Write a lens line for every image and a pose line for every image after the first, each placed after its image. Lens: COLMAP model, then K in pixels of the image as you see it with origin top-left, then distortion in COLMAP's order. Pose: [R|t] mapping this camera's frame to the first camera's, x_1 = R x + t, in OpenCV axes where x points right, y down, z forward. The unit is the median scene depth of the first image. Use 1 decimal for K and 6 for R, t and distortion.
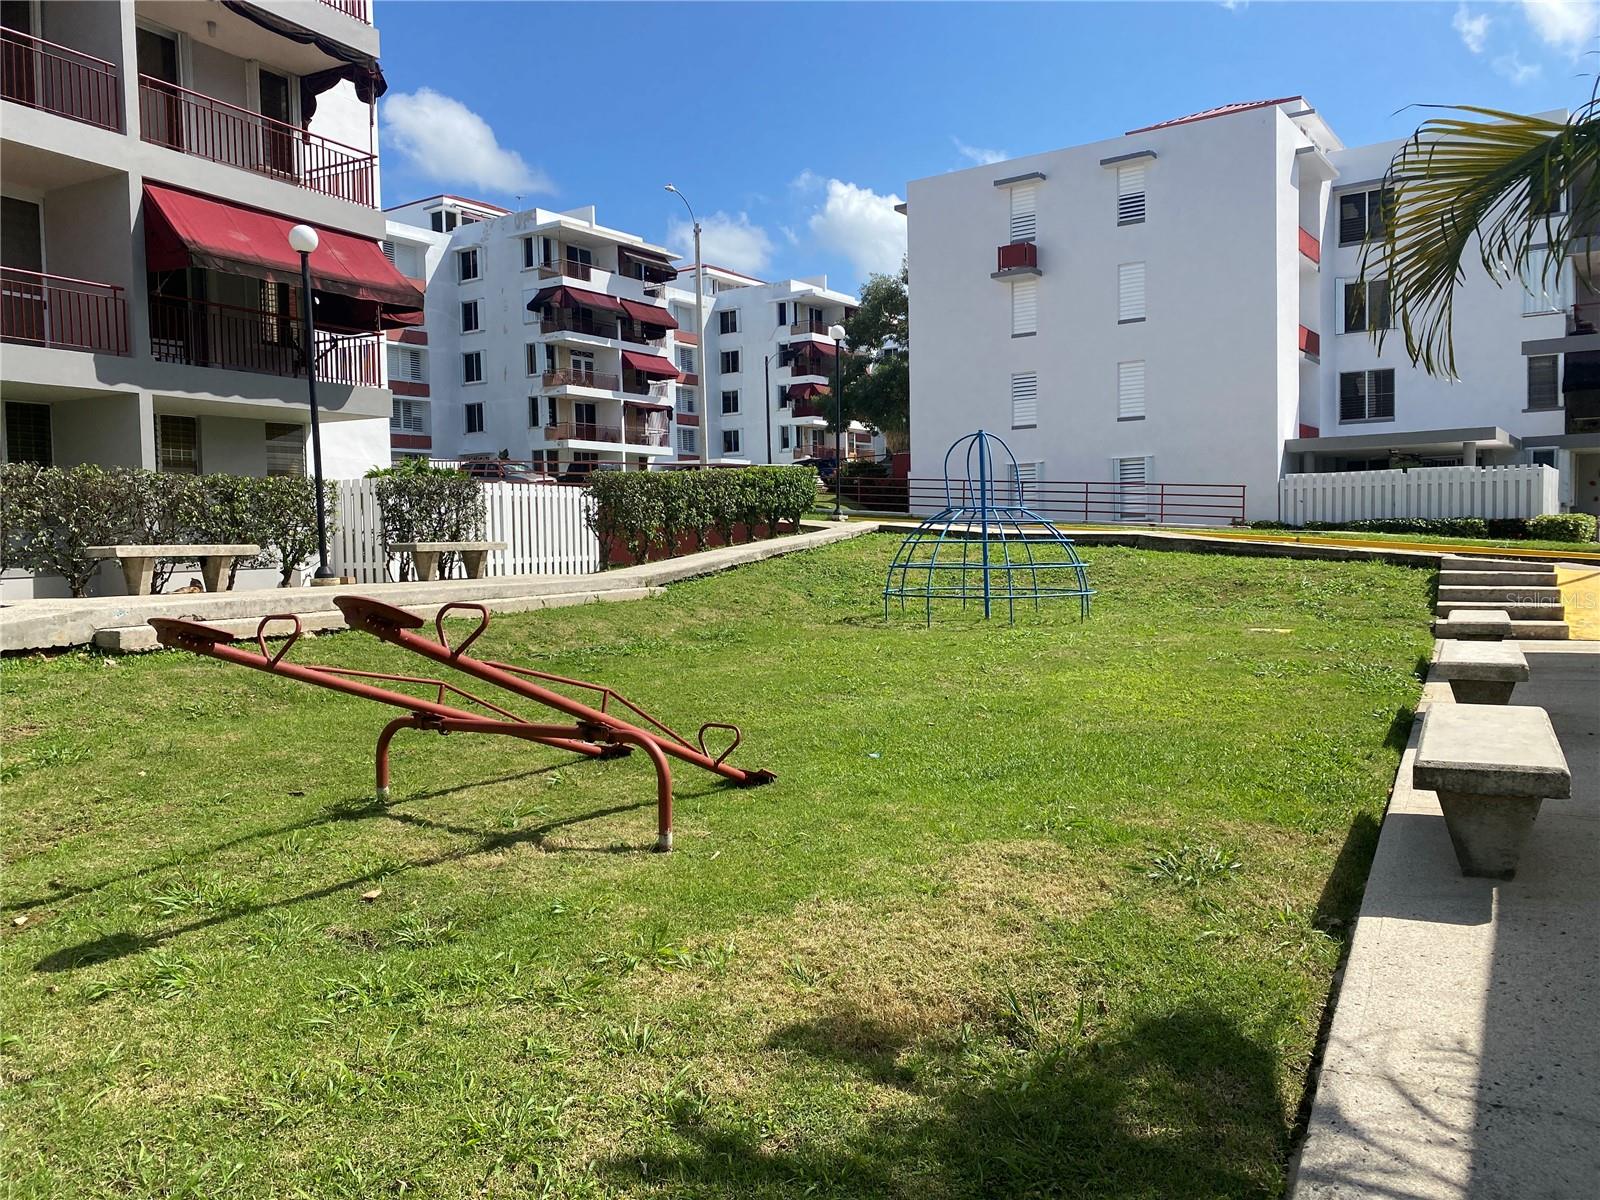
lens RADIAL K [[1199.6, 0, 838.7], [0, 1199.6, 630.0], [0, 0, 1]] dist [-0.009751, -0.006997]
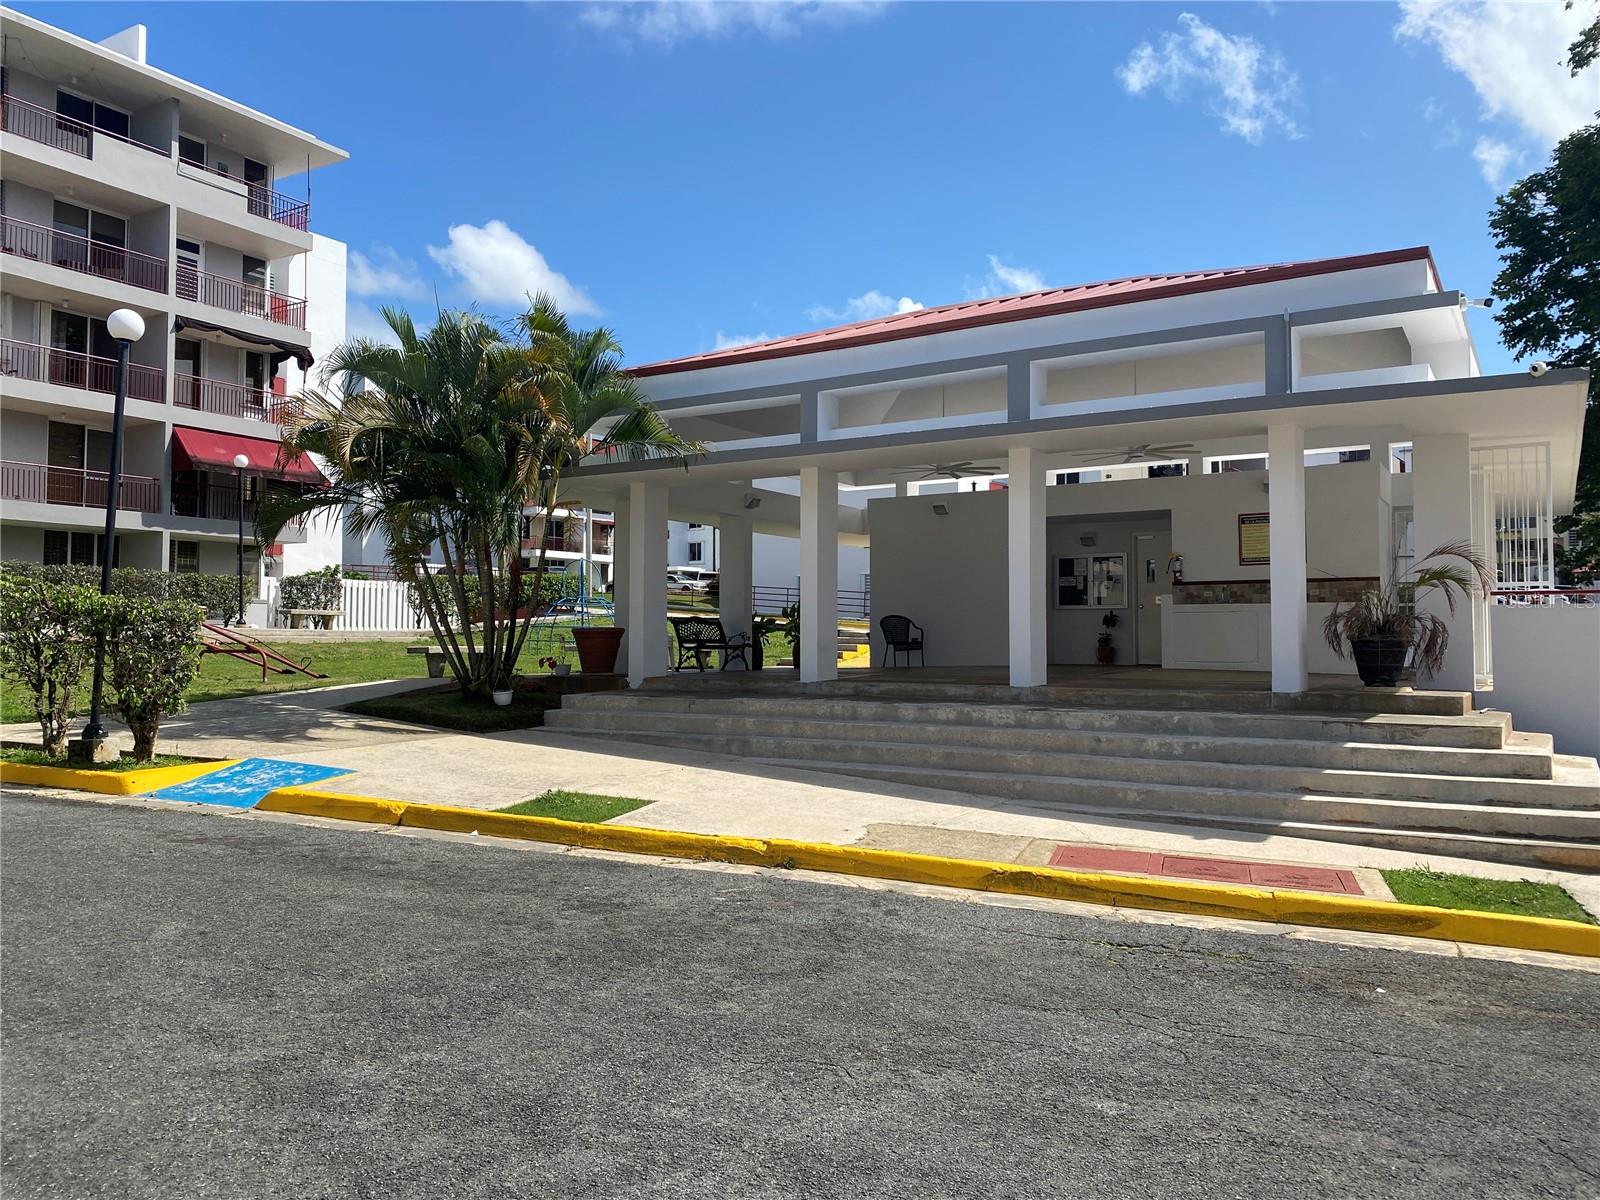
lens RADIAL K [[1221.6, 0, 800.0], [0, 1221.6, 600.0], [0, 0, 1]] dist [0.010606, -0.002249]
pose [[0.997520, 0.017010, -0.068298, 0.511546], [-0.024735, 0.993184, -0.113899, 0.099544], [0.065895, 0.115306, 0.991142, -0.780600]]
